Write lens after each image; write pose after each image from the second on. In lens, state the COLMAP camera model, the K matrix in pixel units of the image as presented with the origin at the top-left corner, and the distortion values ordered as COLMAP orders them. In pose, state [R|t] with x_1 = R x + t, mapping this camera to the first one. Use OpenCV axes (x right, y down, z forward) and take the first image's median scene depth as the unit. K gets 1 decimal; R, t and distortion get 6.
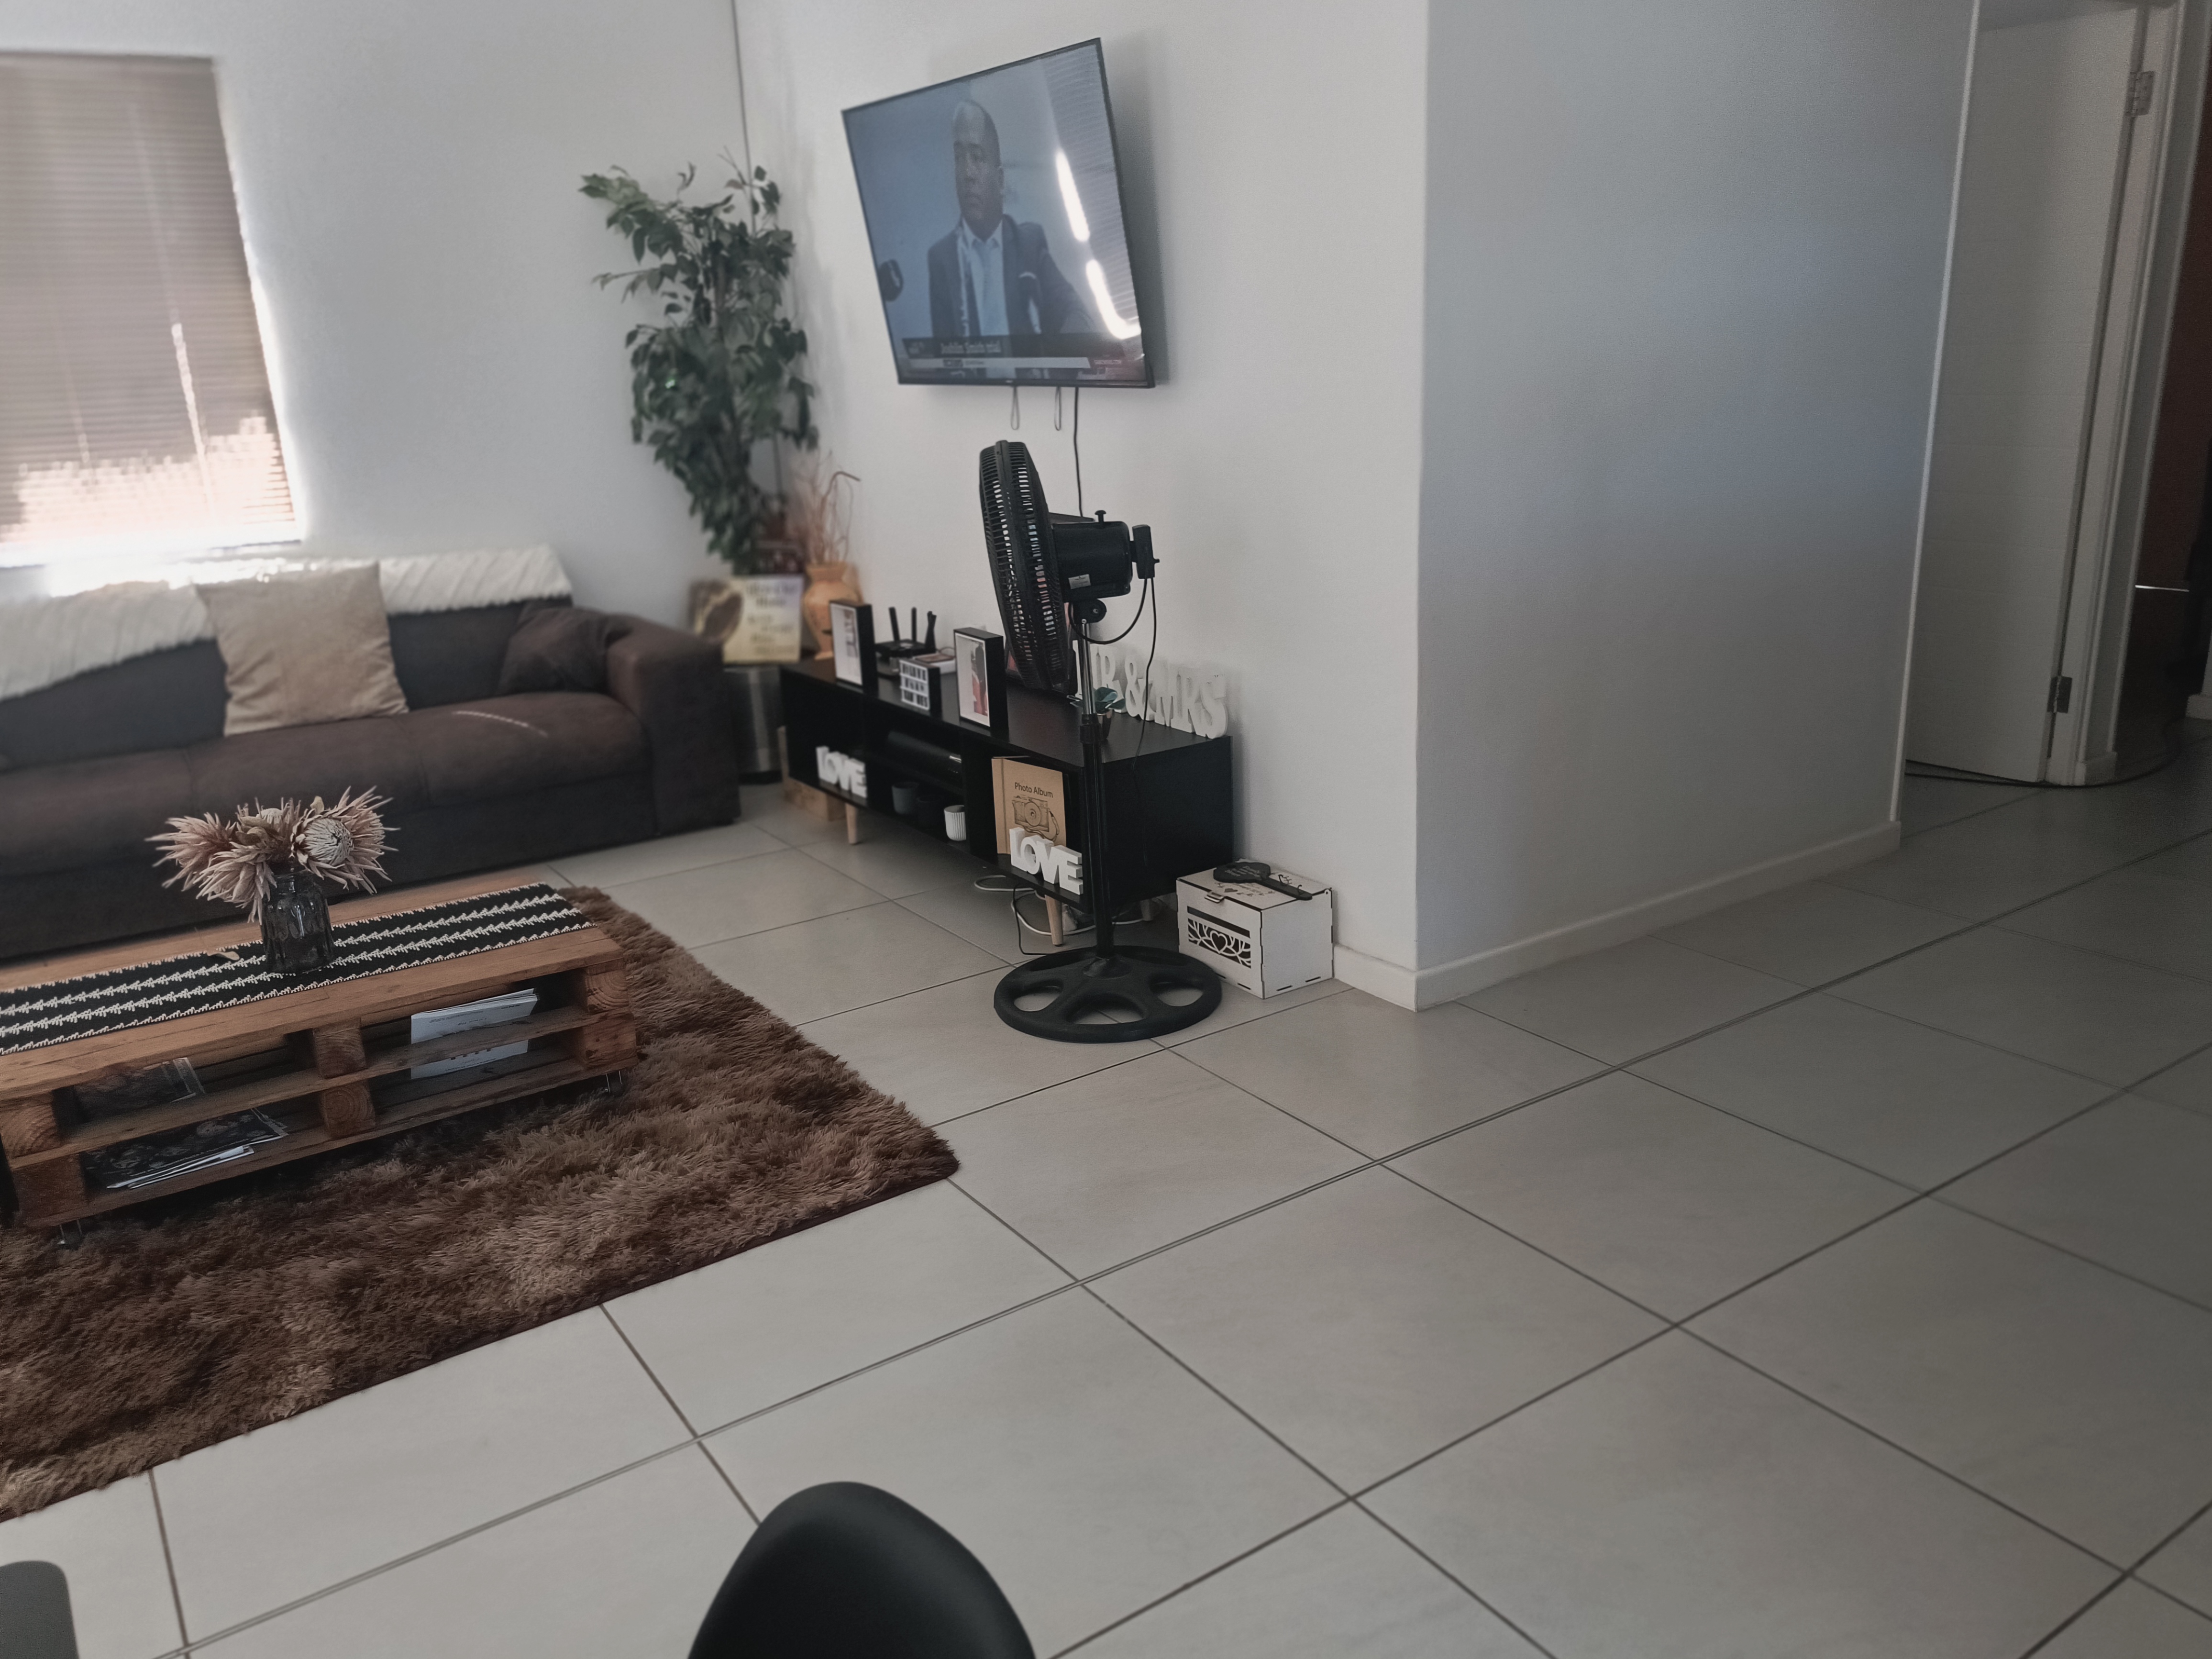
lens RADIAL K [[1643.6, 0, 1106.0], [0, 1643.6, 829.5], [0, 0, 1]] dist [-0.003591, -0.002484]
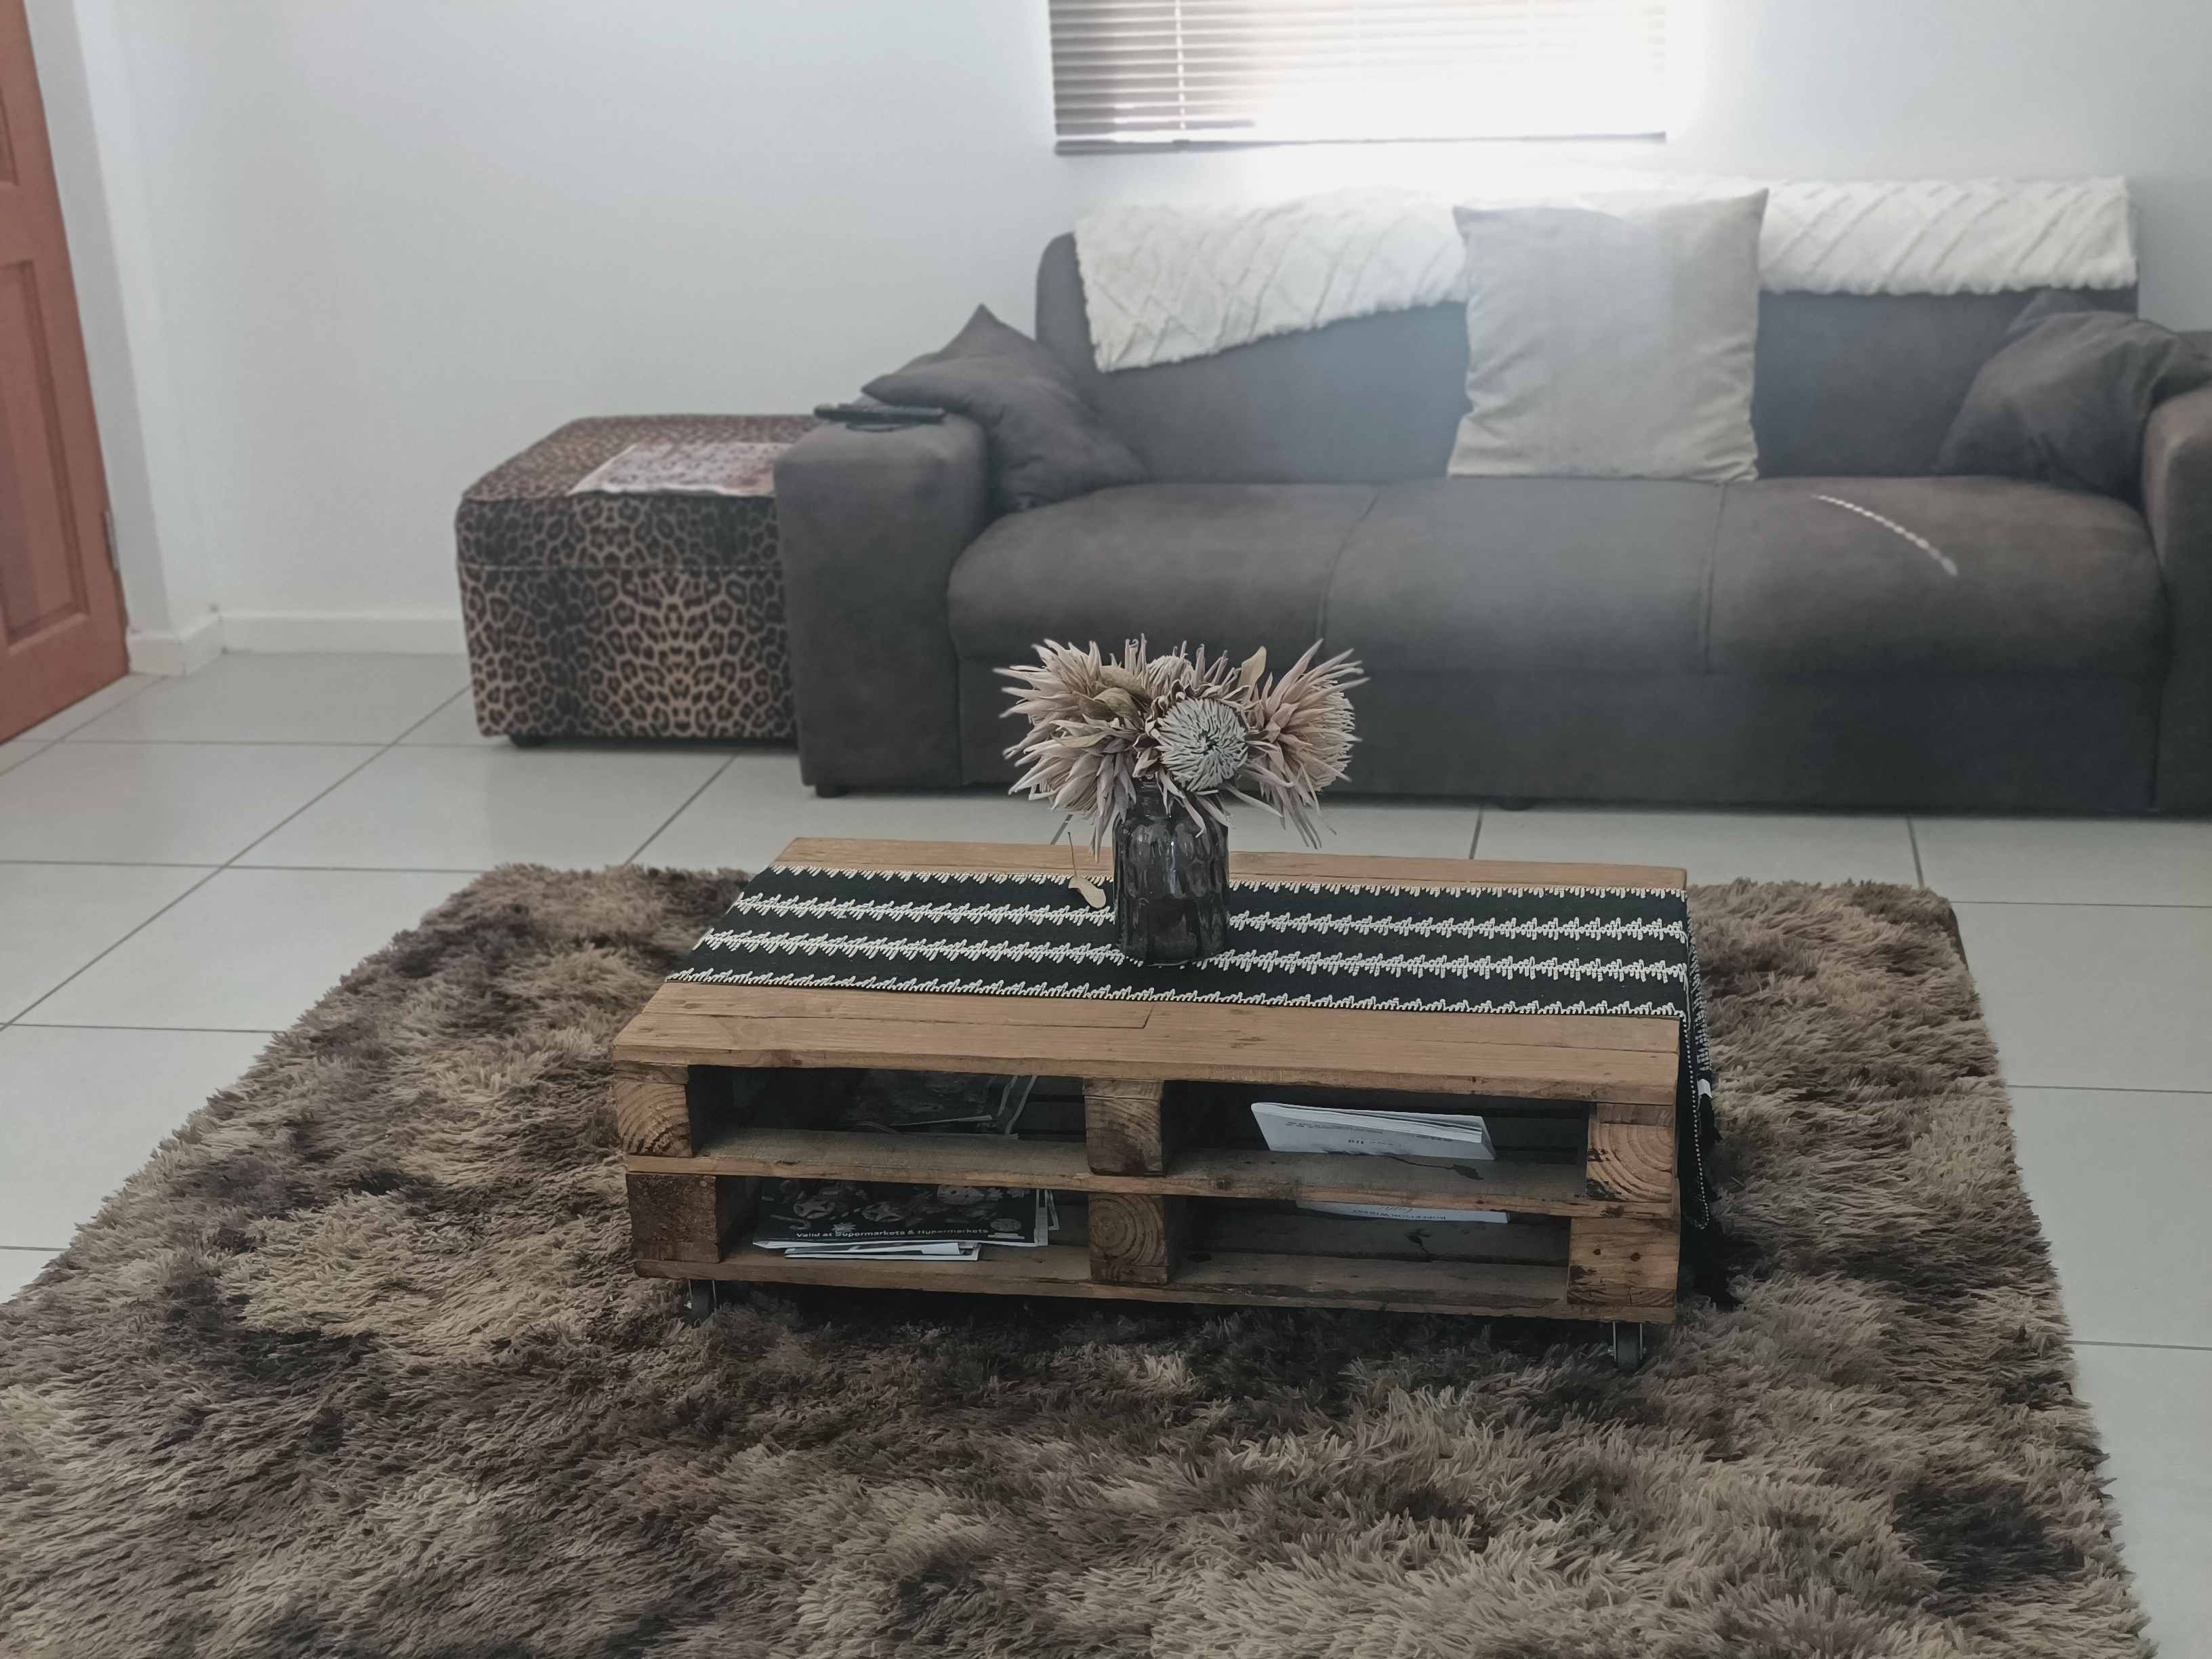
lens RADIAL K [[2955.0, 0, 1106.0], [0, 2955.0, 829.5], [0, 0, 1]] dist [-0.008702, 0.067629]
pose [[0.702625, 0.228455, -0.673889, 0.148496], [-0.183474, 0.973201, 0.138628, -0.088105], [0.687499, 0.026238, 0.725711, 0.272614]]
